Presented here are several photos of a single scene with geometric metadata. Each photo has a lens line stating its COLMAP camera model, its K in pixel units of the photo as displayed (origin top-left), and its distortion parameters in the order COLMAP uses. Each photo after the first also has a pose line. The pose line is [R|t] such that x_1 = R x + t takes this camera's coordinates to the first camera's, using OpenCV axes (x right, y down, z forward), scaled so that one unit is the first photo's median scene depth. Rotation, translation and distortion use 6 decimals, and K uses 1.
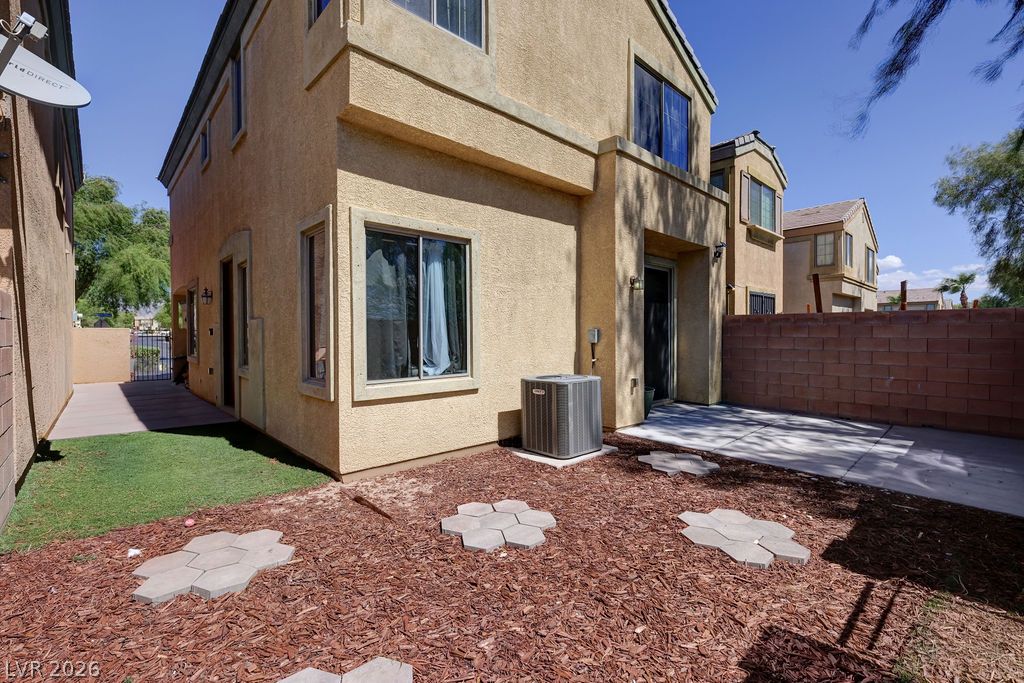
lens RADIAL K [[434.6, 0, 516.2], [0, 434.6, 335.1], [0, 0, 1]] dist [-0.008516, -0.000166]
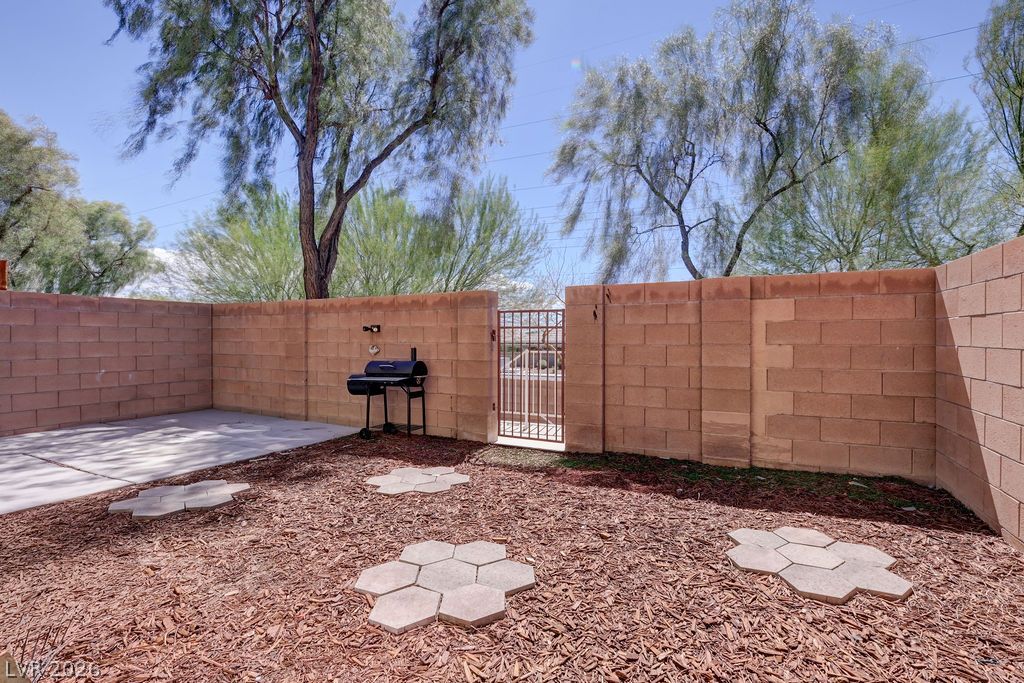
lens RADIAL K [[469.5, 0, 515.2], [0, 469.5, 338.2], [0, 0, 1]] dist [0.000923, 0.000333]
pose [[-0.350788, -0.002738, 0.936451, -0.505412], [0.003367, 0.999986, 0.004185, 0.042798], [-0.936449, 0.004621, -0.350773, 0.777604]]
